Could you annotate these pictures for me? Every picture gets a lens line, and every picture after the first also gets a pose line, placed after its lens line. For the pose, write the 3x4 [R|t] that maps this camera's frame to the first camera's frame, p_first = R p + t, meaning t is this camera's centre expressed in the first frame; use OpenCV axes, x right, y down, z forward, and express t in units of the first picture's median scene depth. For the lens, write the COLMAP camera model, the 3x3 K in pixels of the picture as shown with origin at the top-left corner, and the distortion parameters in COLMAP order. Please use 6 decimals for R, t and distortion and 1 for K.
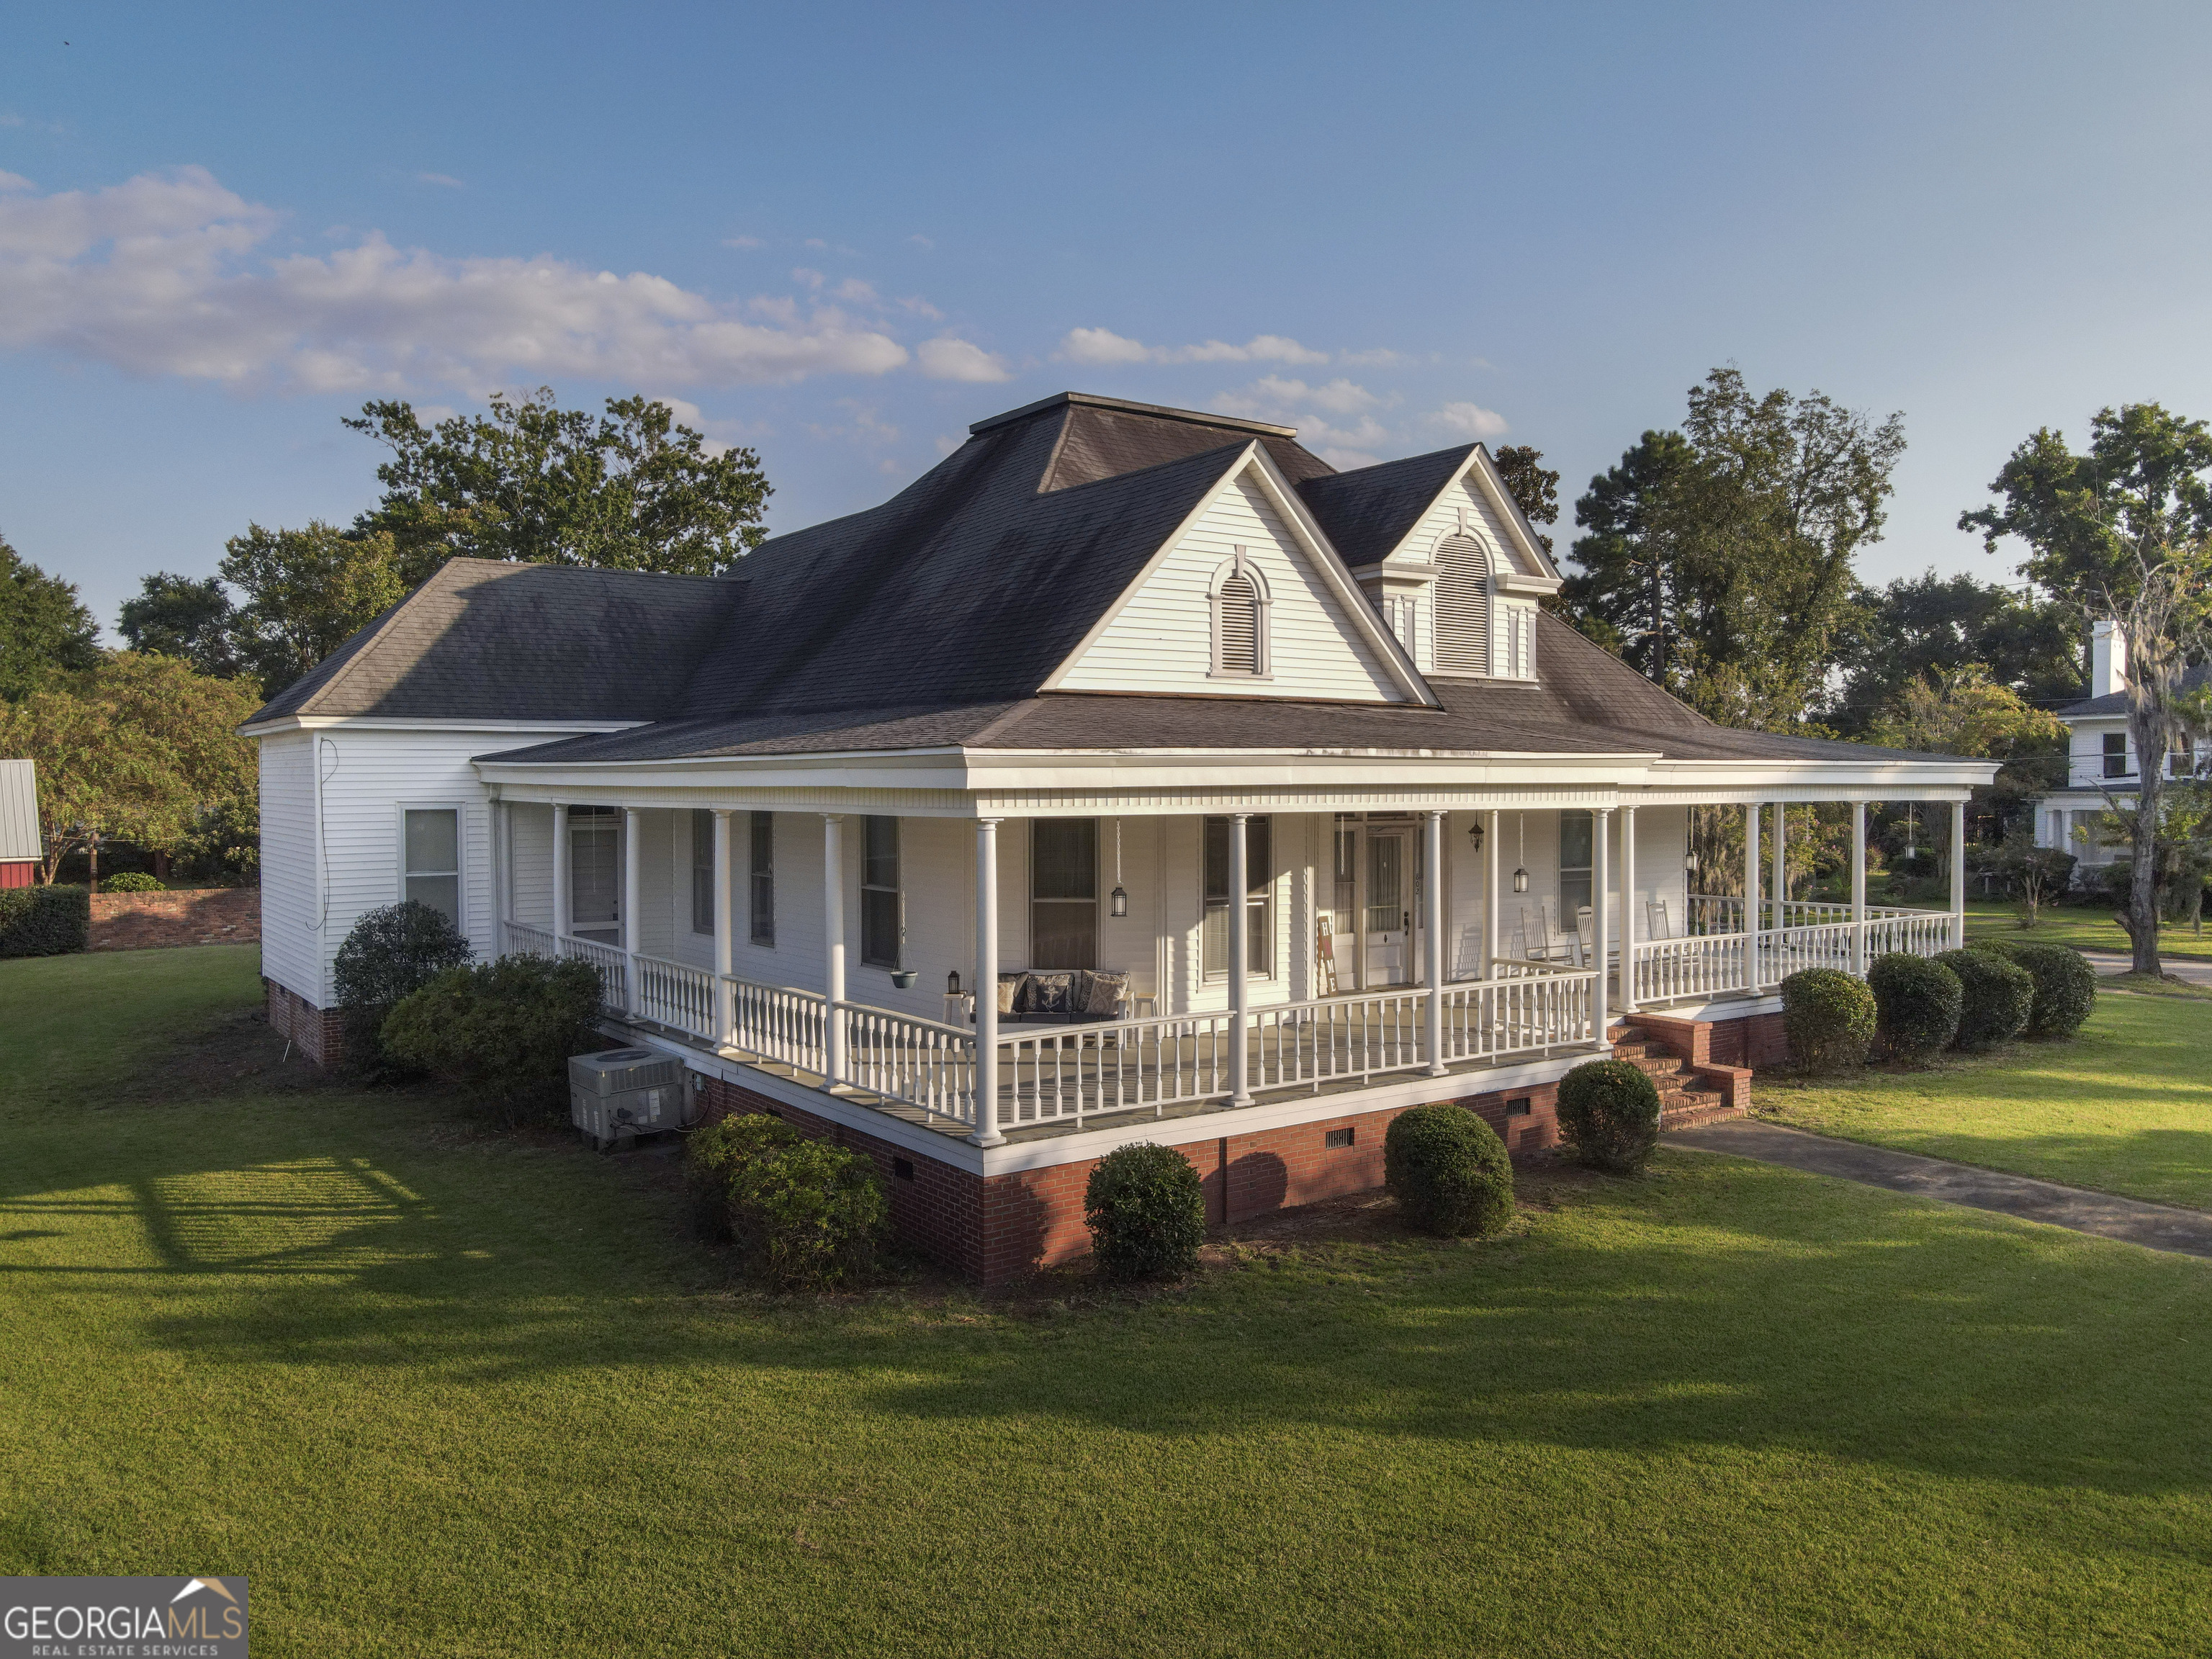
lens RADIAL K [[1591.3, 0, 1110.3], [0, 1591.3, 831.5], [0, 0, 1]] dist [0.013050, 0.012973]
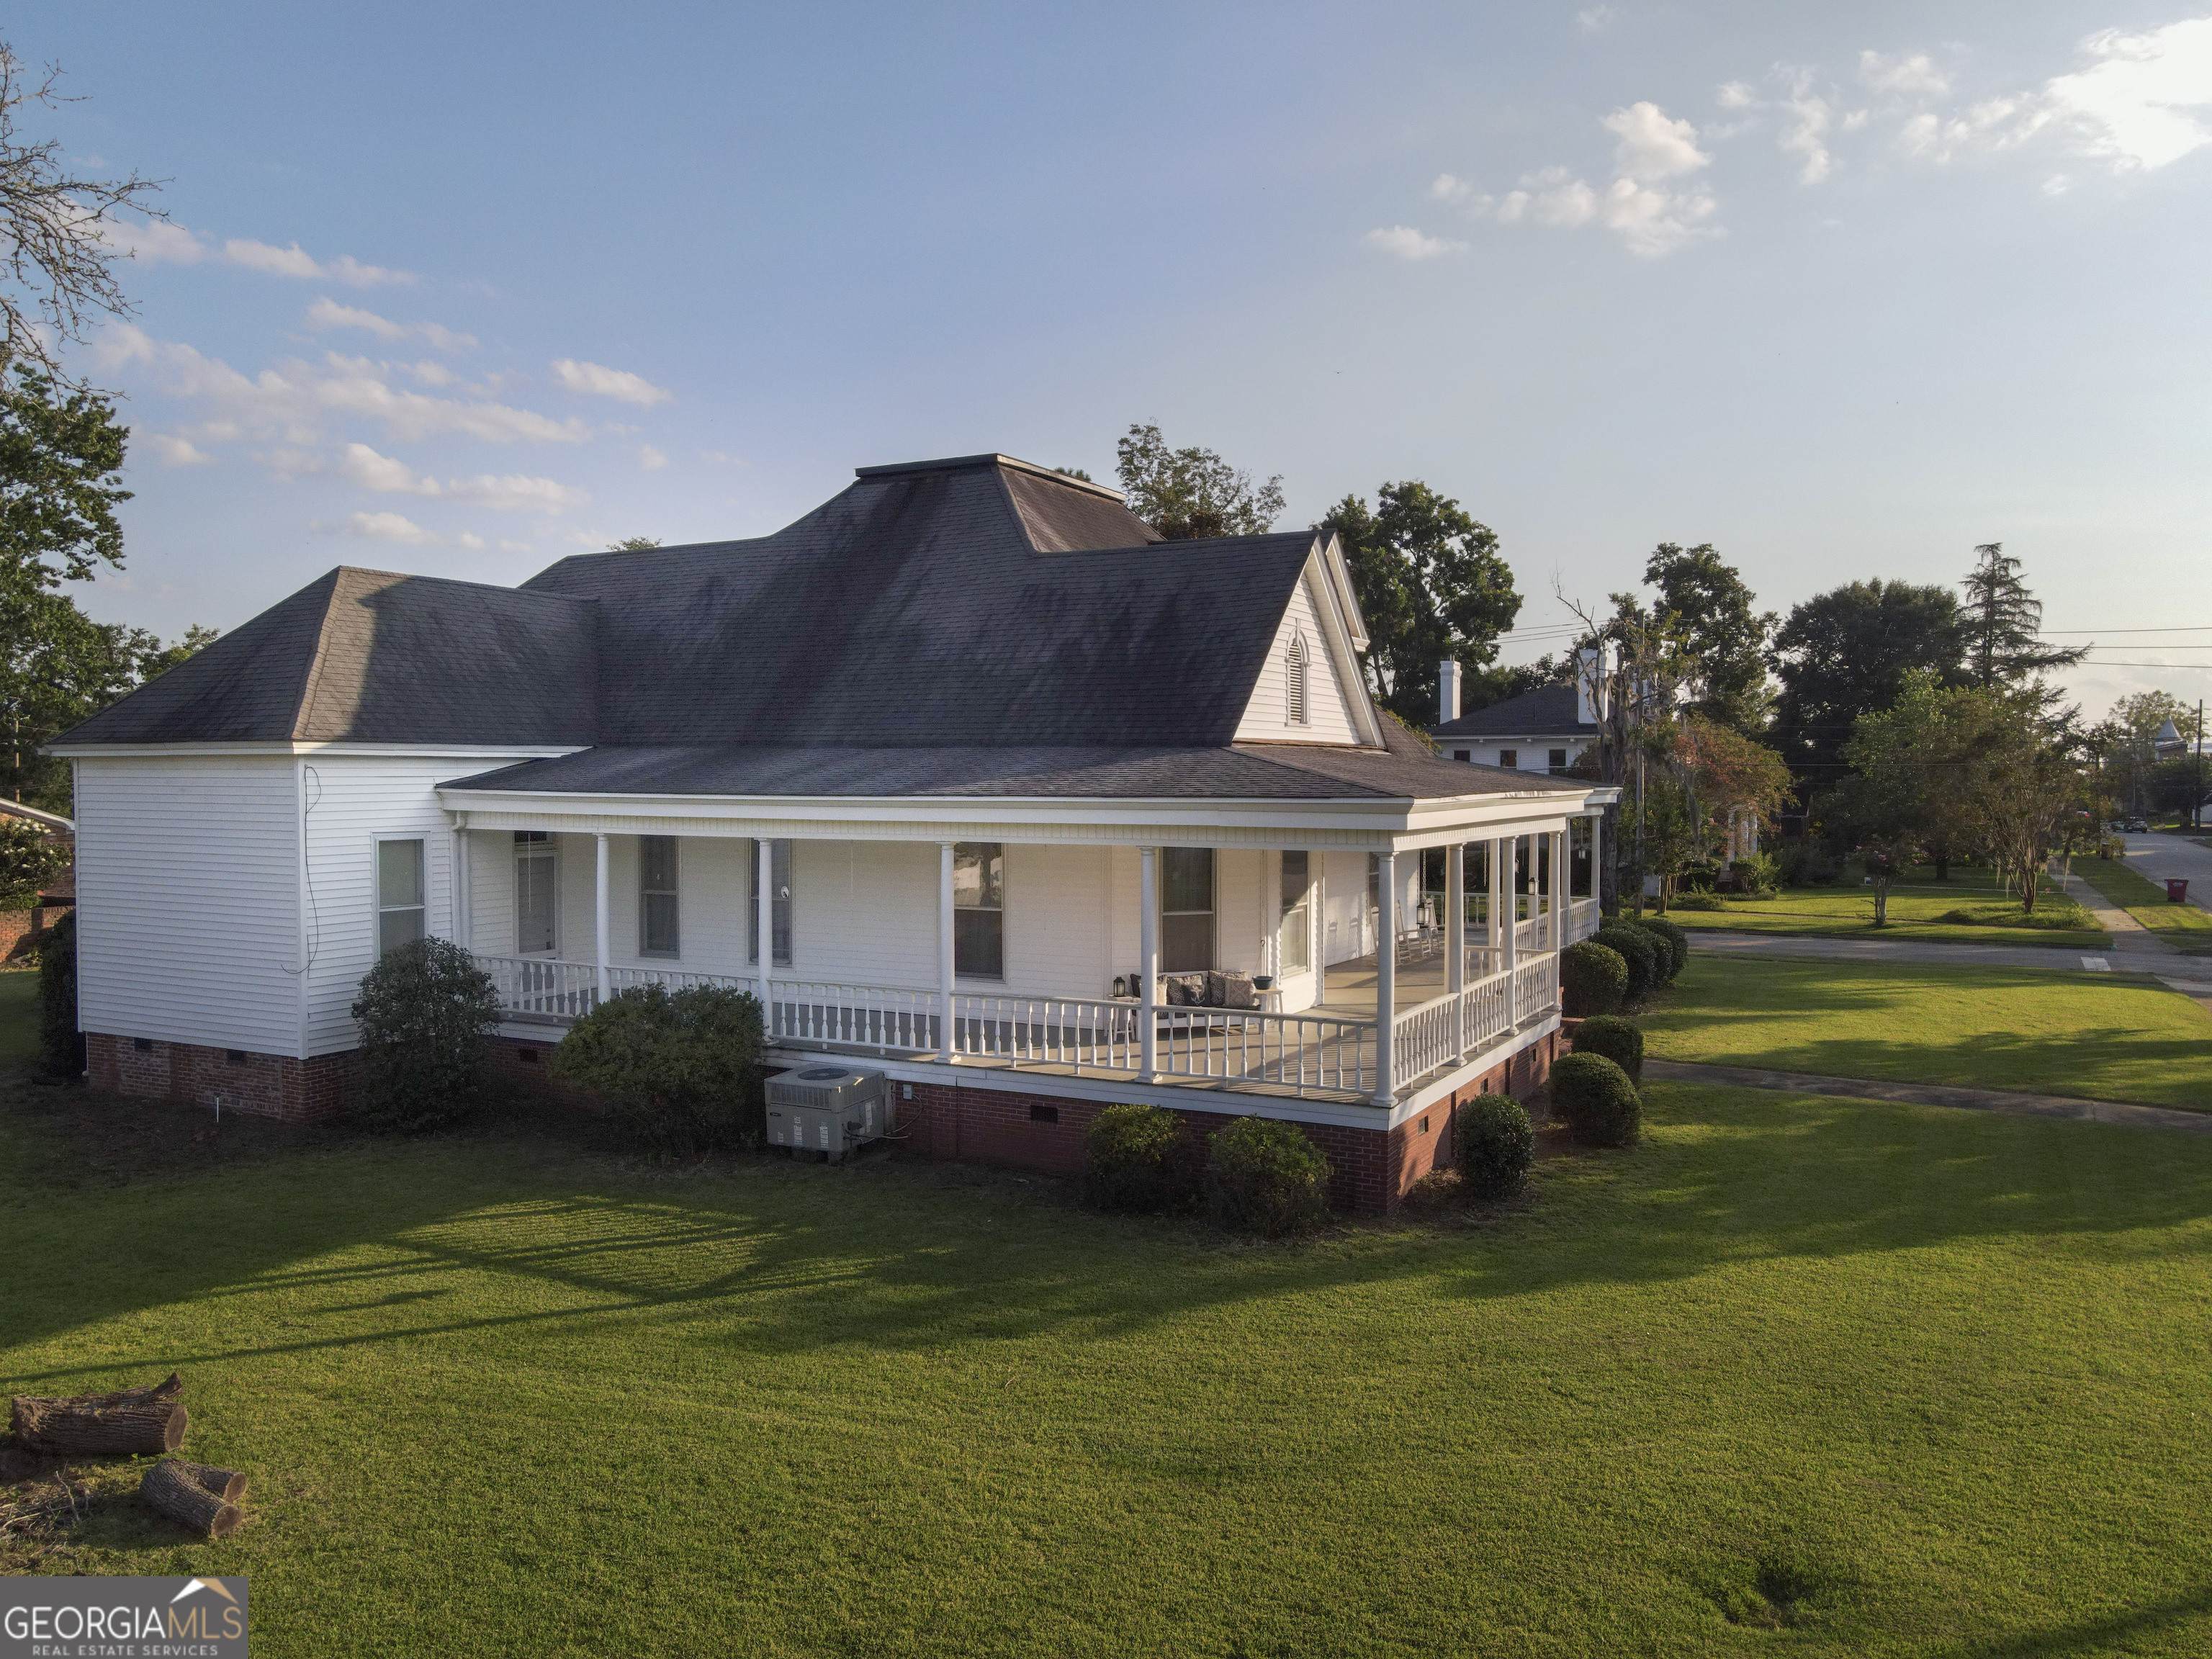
lens RADIAL K [[1591.3, 0, 1113.3], [0, 1591.3, 824.7], [0, 0, 1]] dist [0.013050, 0.012973]
pose [[0.897578, -0.011210, 0.440712, -0.461918], [0.011463, 0.999932, 0.002089, -0.019894], [-0.440706, 0.003177, 0.897646, -0.033728]]
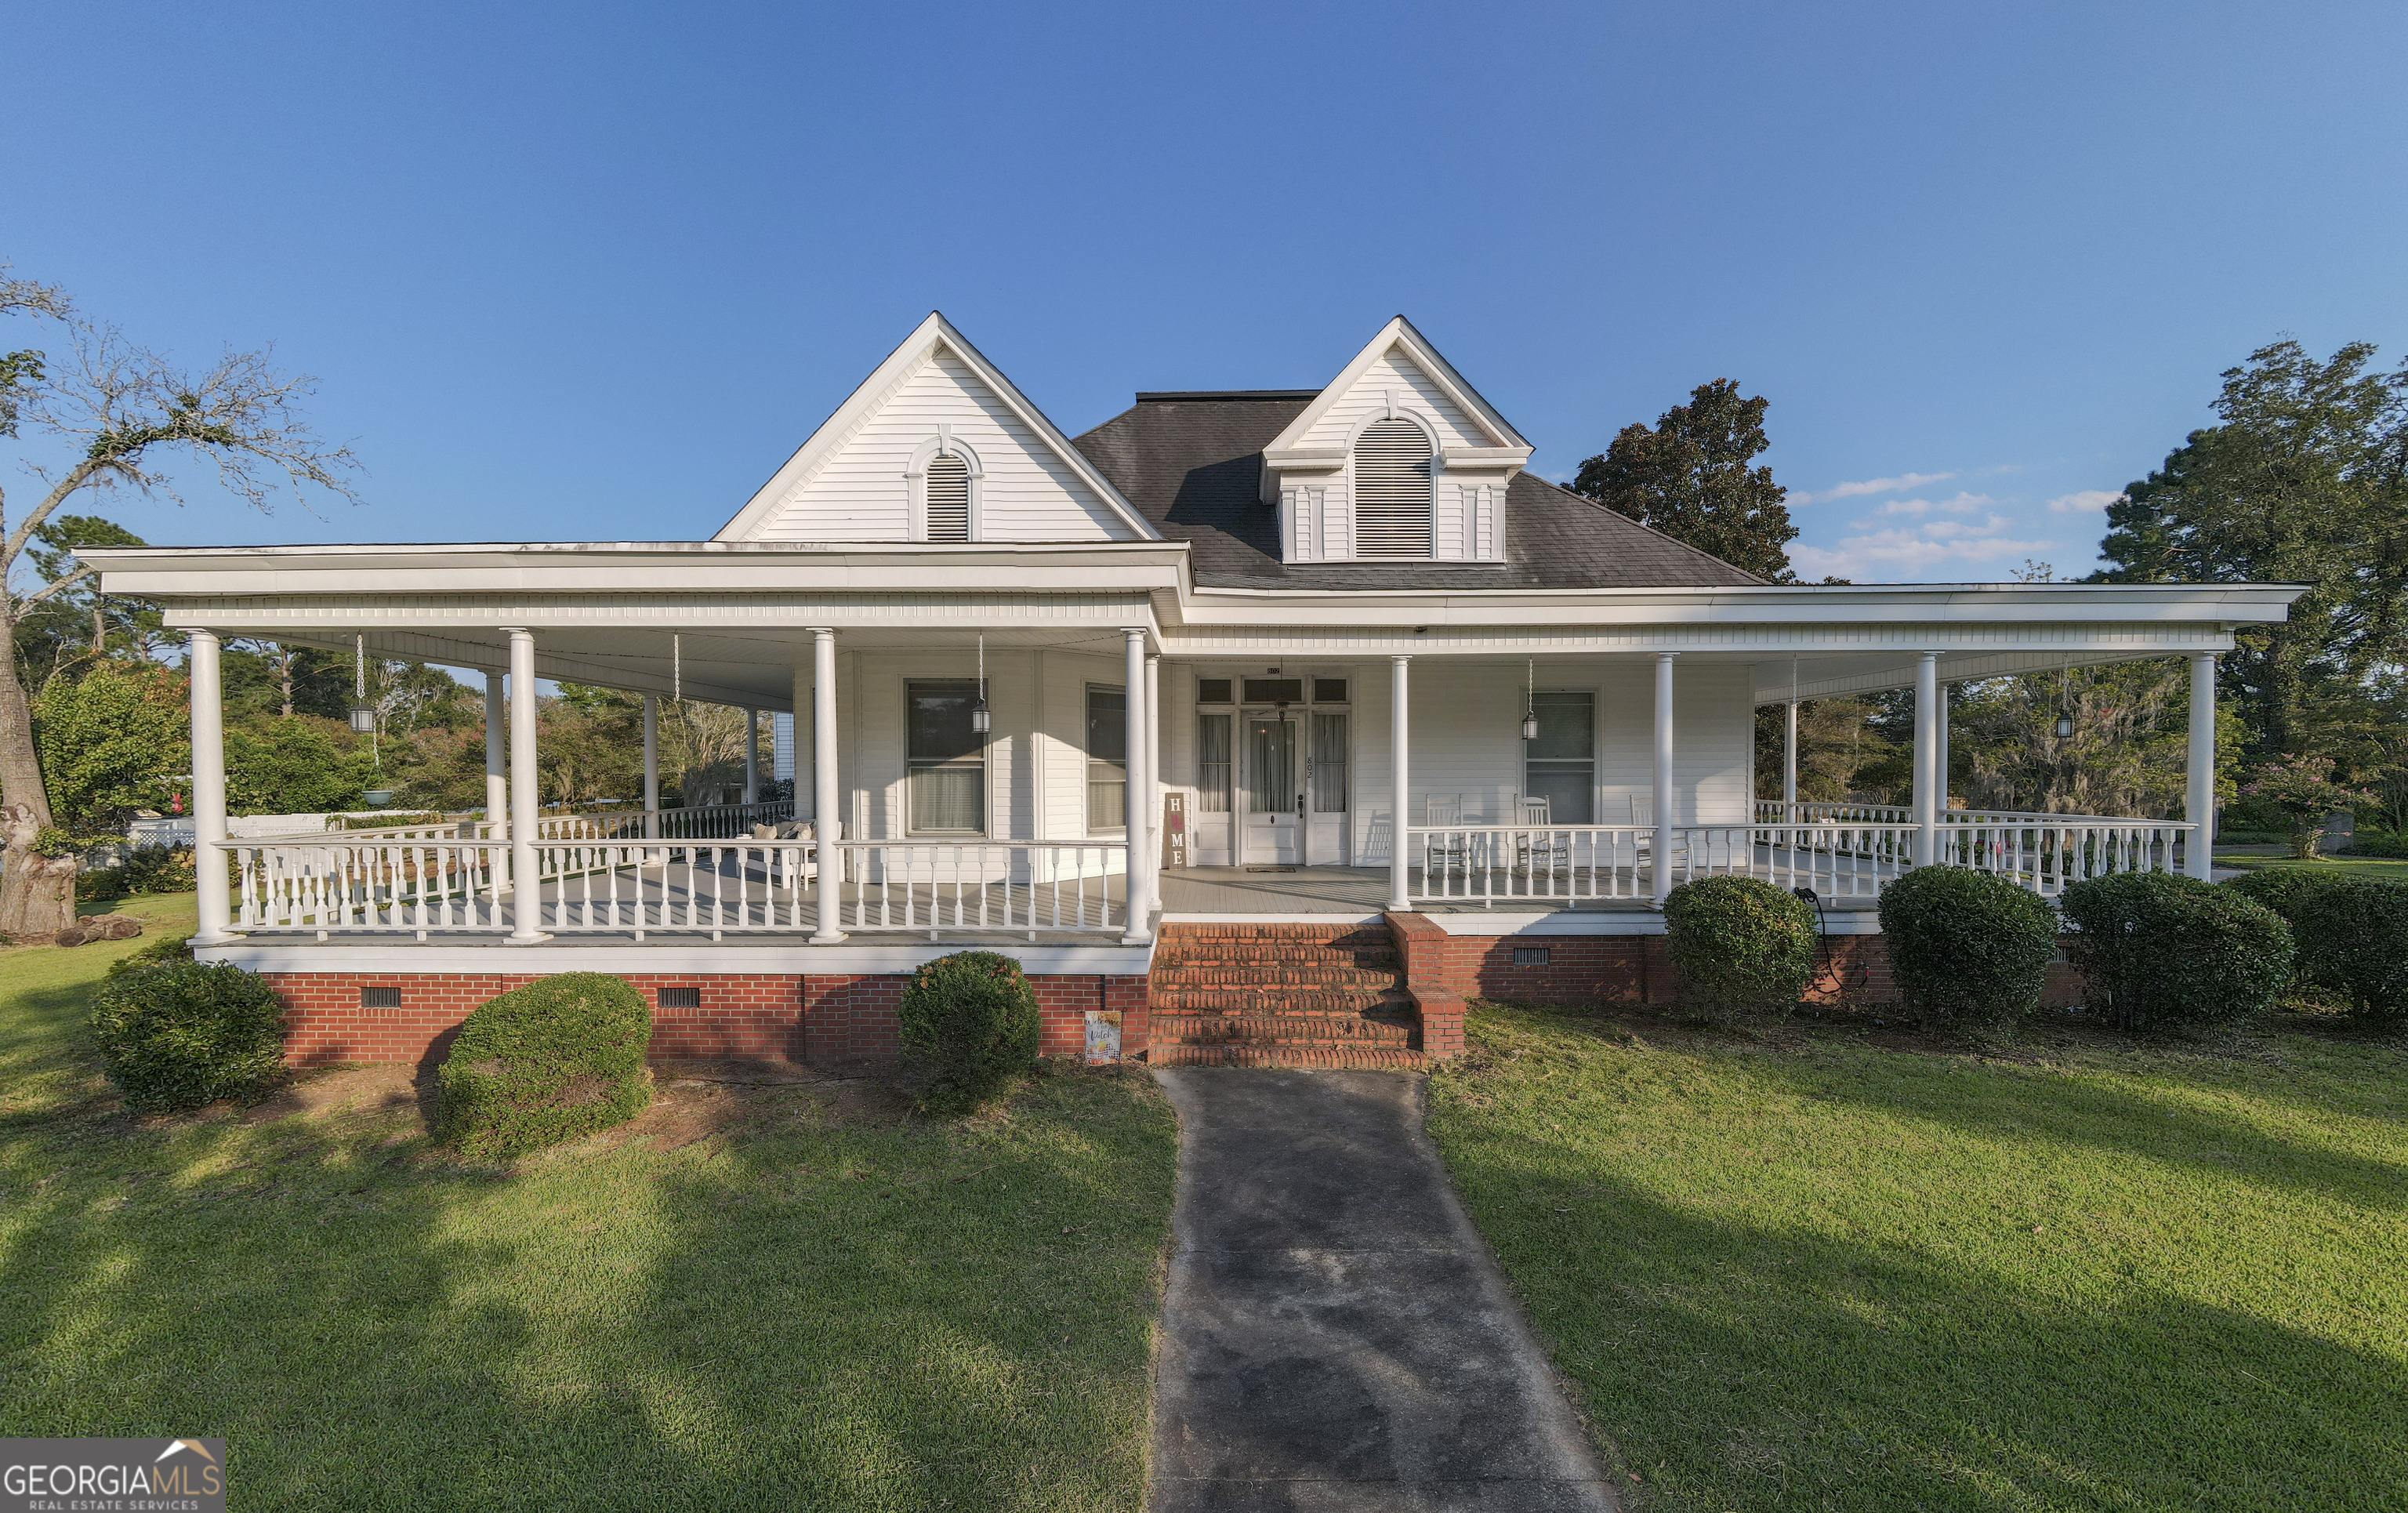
lens RADIAL K [[795.6, 0, 1216.6], [0, 795.6, 792.5], [0, 0, 1]] dist [-0.000933, -0.000174]
pose [[0.806223, 0.014077, -0.591444, 0.450652], [-0.016385, 0.999865, 0.001463, 0.050179], [0.591385, 0.008511, 0.806345, 0.567271]]
